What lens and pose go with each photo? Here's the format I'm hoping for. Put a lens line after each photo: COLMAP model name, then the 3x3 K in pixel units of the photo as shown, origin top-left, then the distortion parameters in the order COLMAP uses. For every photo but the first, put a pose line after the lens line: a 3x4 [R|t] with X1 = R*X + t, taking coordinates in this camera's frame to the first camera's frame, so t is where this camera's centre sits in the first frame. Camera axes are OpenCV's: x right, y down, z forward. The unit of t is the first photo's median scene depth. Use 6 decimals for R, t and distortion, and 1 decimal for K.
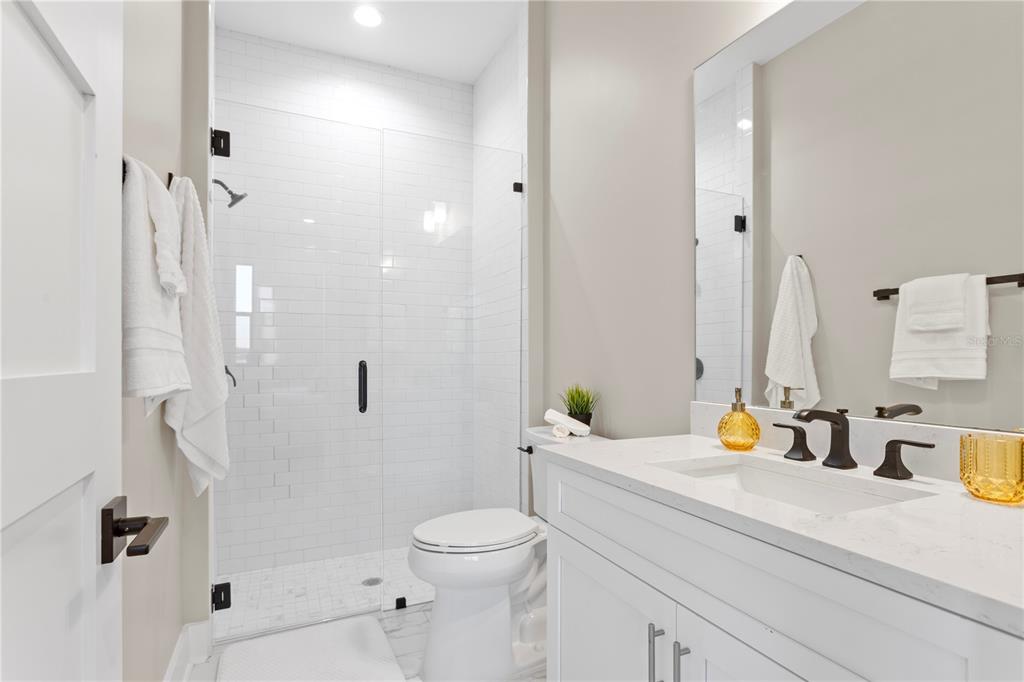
lens RADIAL K [[516.1, 0, 512.6], [0, 516.1, 348.7], [0, 0, 1]] dist [-0.003297, -0.000719]
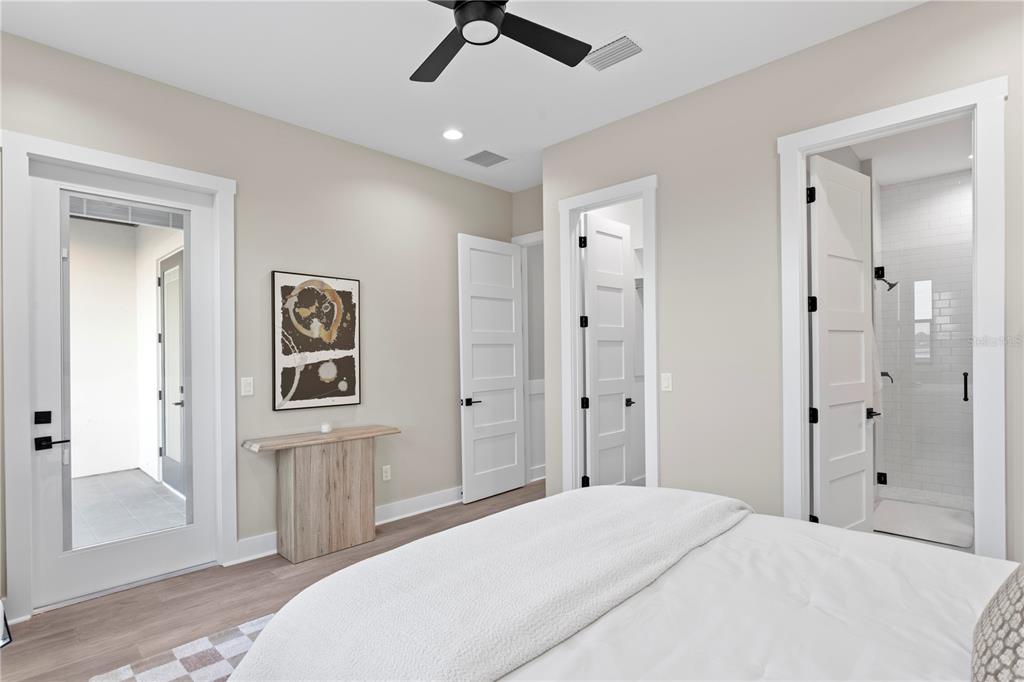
lens RADIAL K [[516.1, 0, 511.9], [0, 516.1, 346.0], [0, 0, 1]] dist [-0.003297, -0.000719]
pose [[0.375886, -0.005161, -0.926651, 0.660324], [0.019857, 0.999800, 0.002486, -0.094871], [0.926453, -0.019335, 0.375914, -0.965902]]
